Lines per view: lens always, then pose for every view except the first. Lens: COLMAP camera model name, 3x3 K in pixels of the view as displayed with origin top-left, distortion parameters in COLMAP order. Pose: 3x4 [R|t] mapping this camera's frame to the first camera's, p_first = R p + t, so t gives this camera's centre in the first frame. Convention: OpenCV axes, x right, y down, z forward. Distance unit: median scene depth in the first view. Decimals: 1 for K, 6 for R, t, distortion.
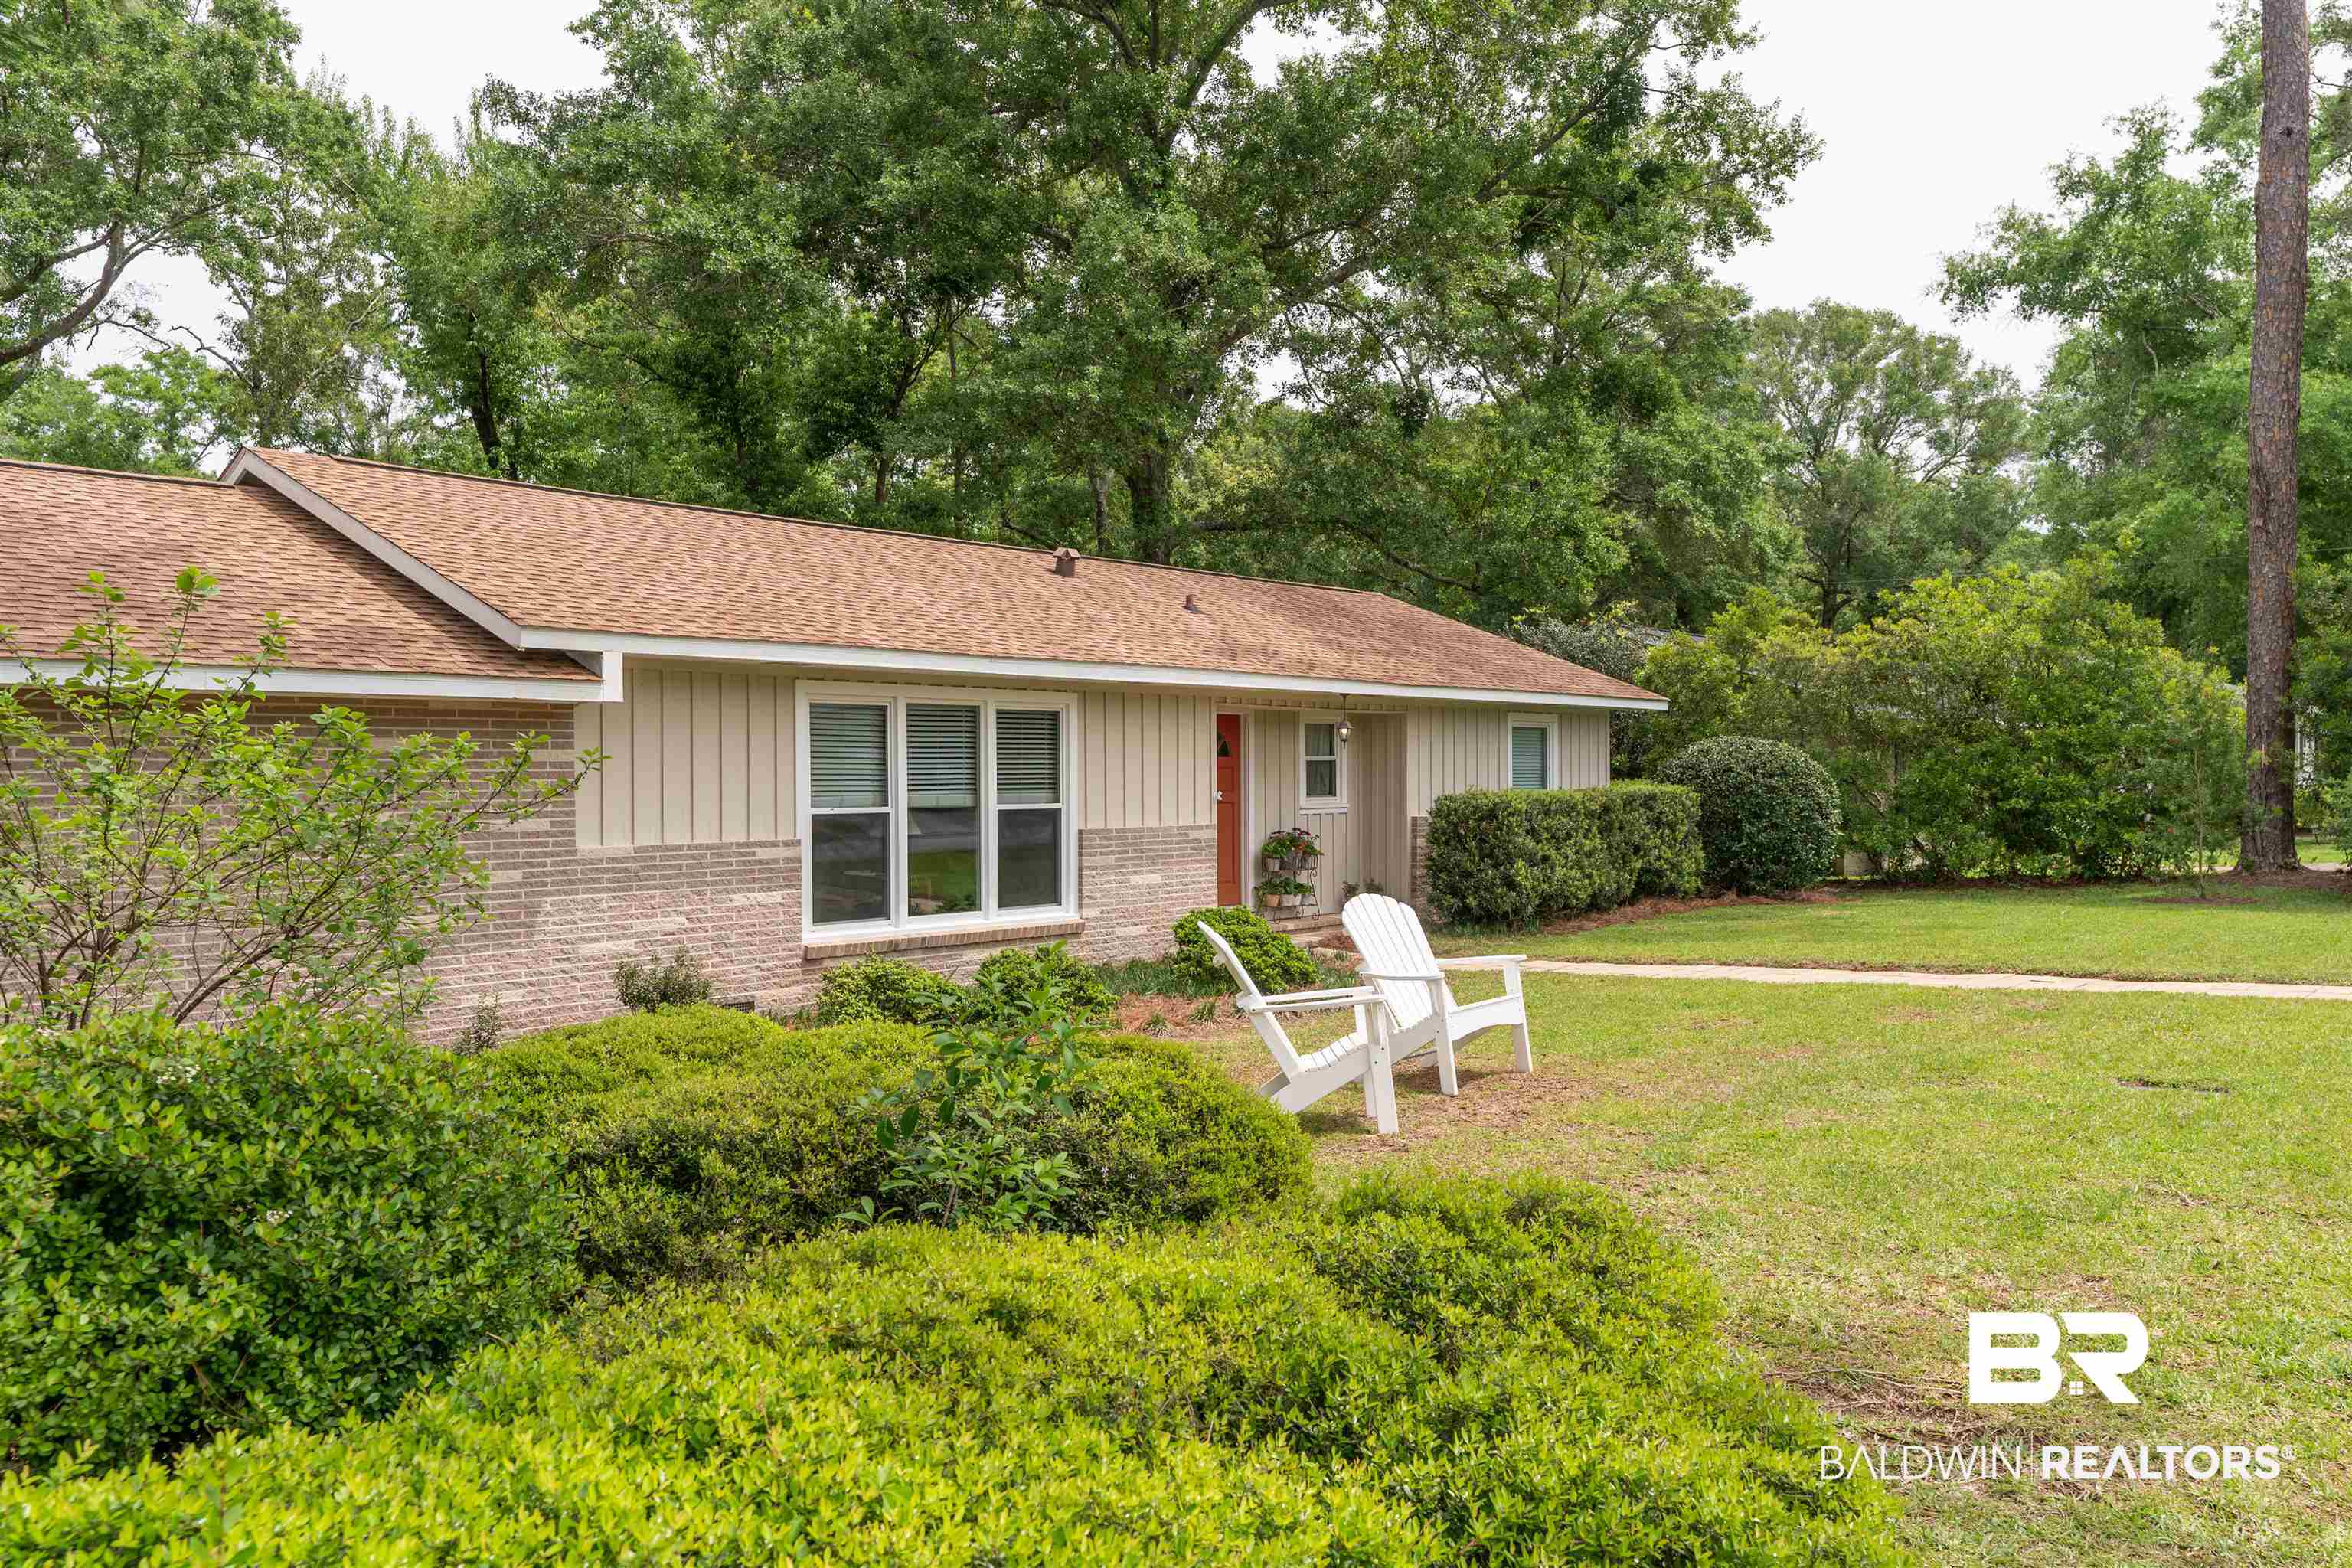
lens RADIAL K [[1713.5, 0, 1173.6], [0, 1713.5, 787.7], [0, 0, 1]] dist [0.006323, 0.006613]
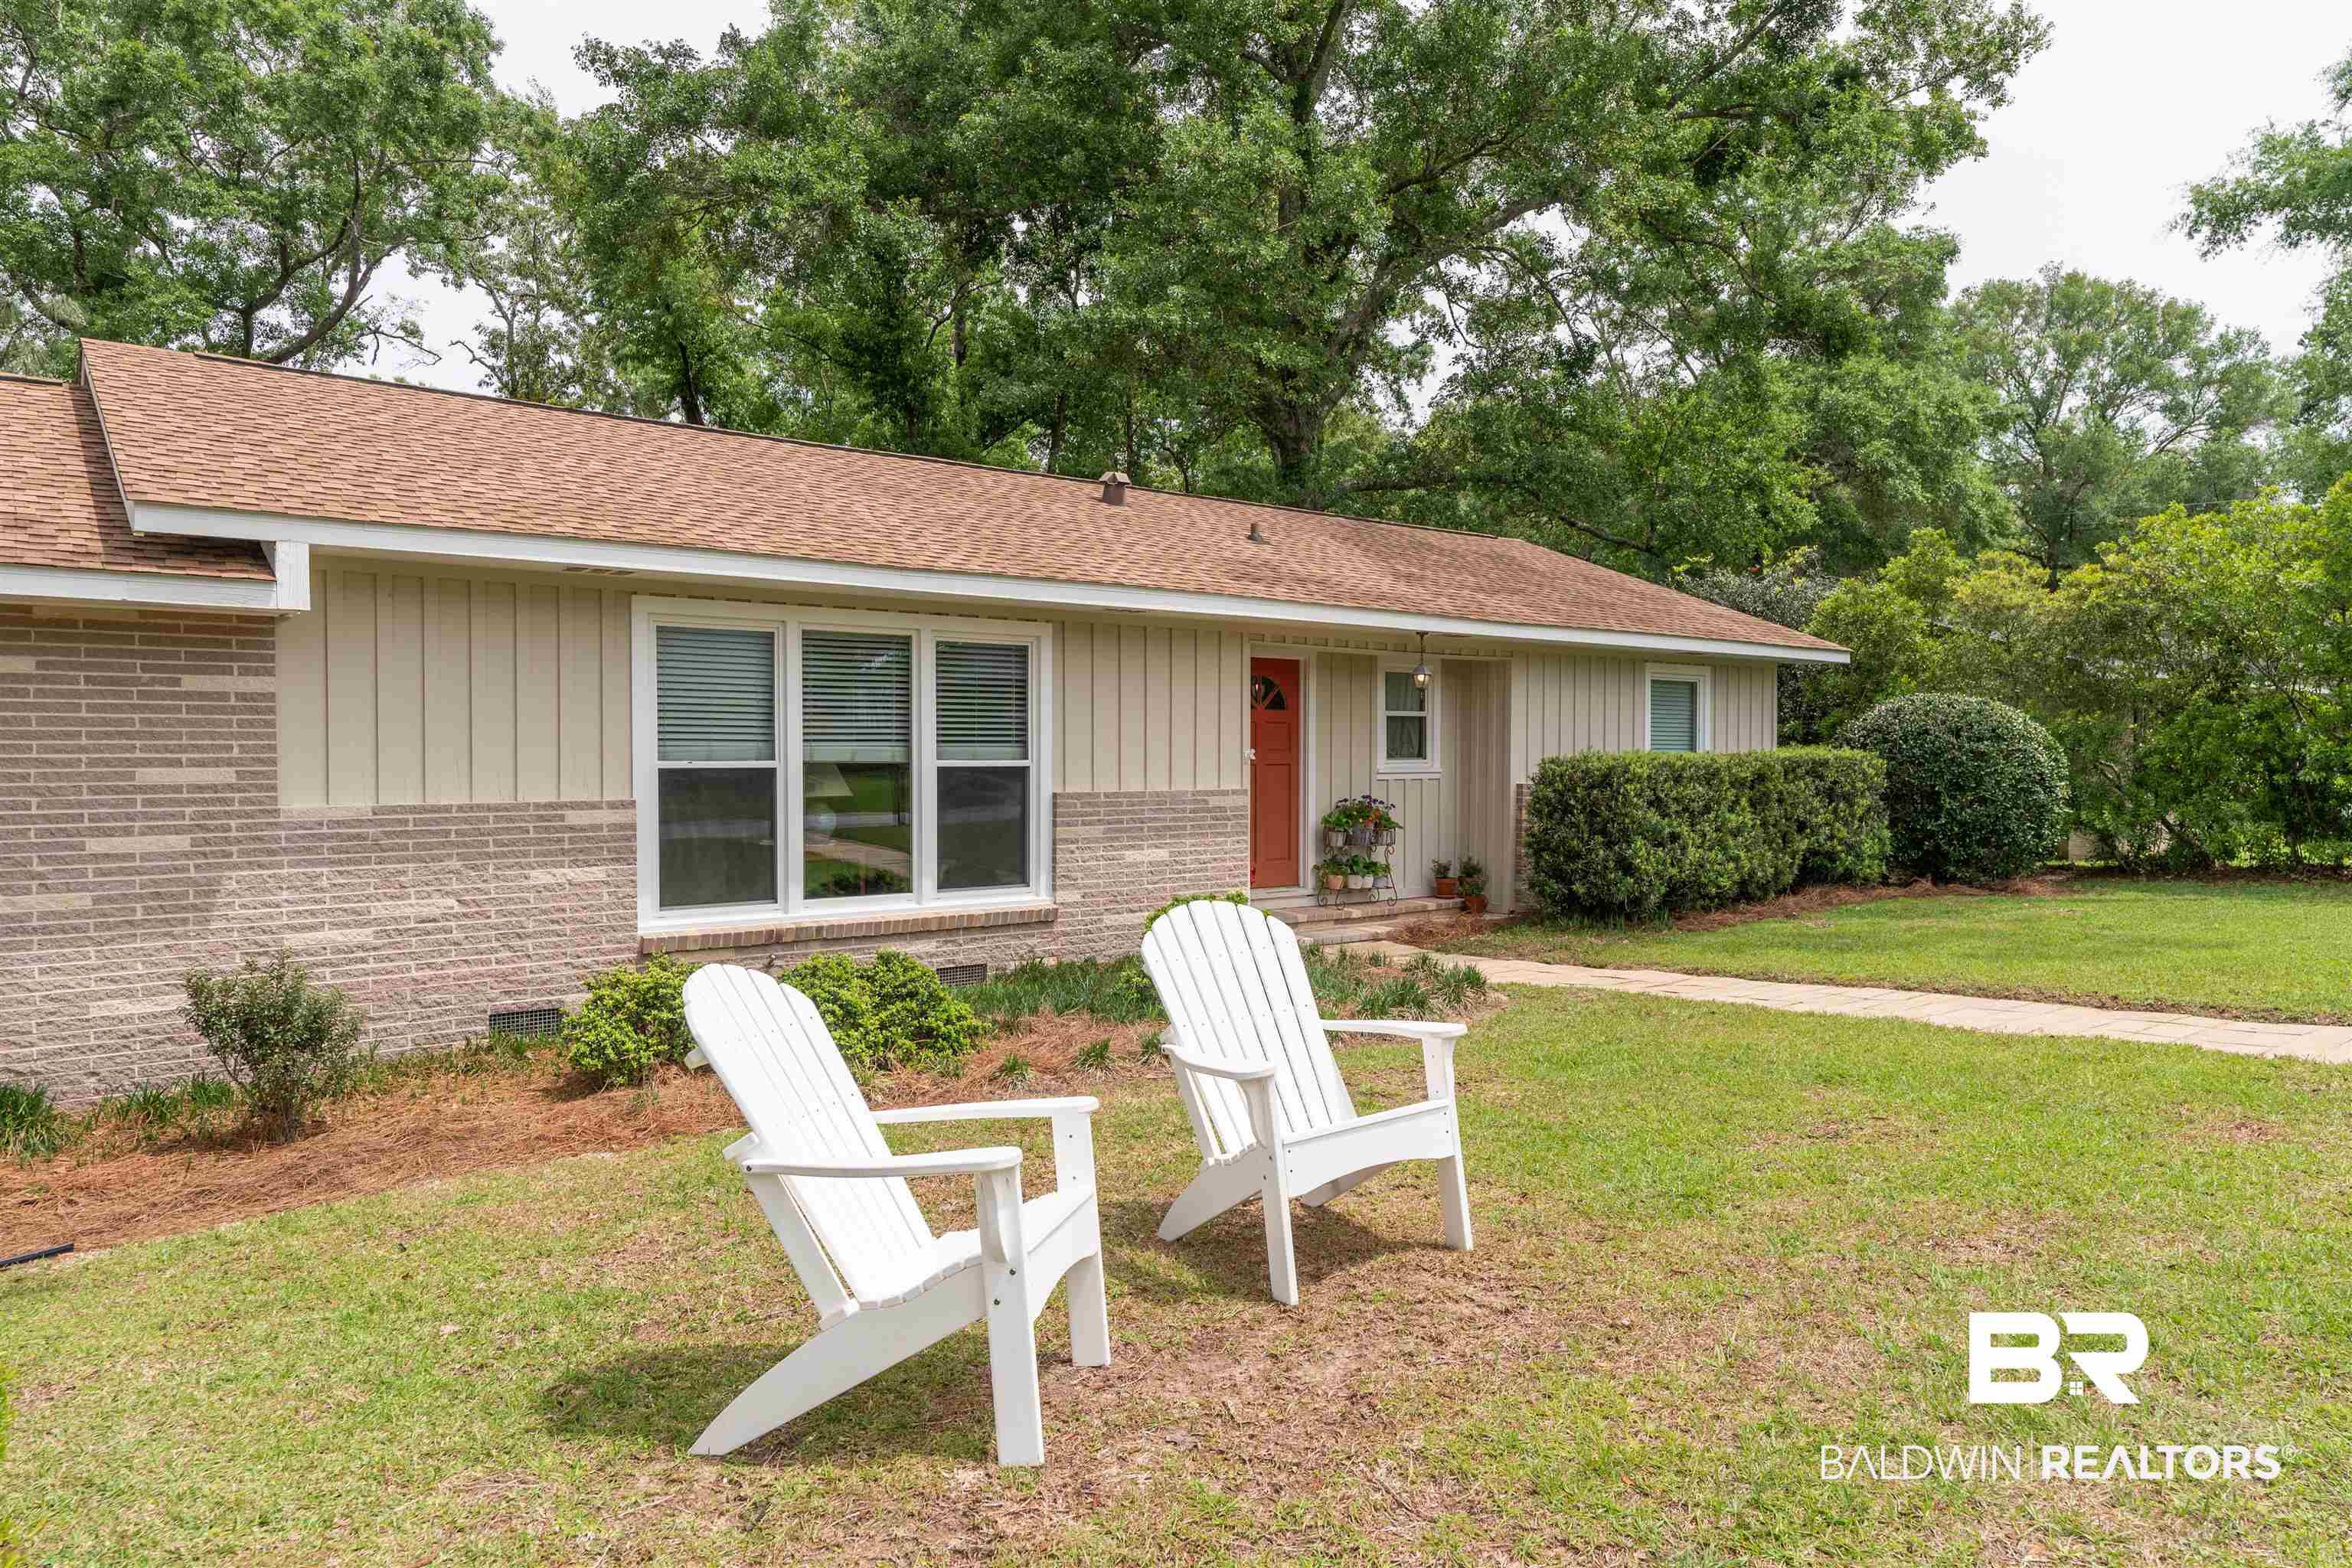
lens RADIAL K [[1513.8, 0, 1175.8], [0, 1513.8, 768.0], [0, 0, 1]] dist [0.006347, 0.007335]
pose [[0.987824, 0.006393, -0.155446, 0.088879], [-0.006185, 0.999979, 0.001816, 0.008776], [0.155455, -0.000832, 0.987843, 0.242027]]
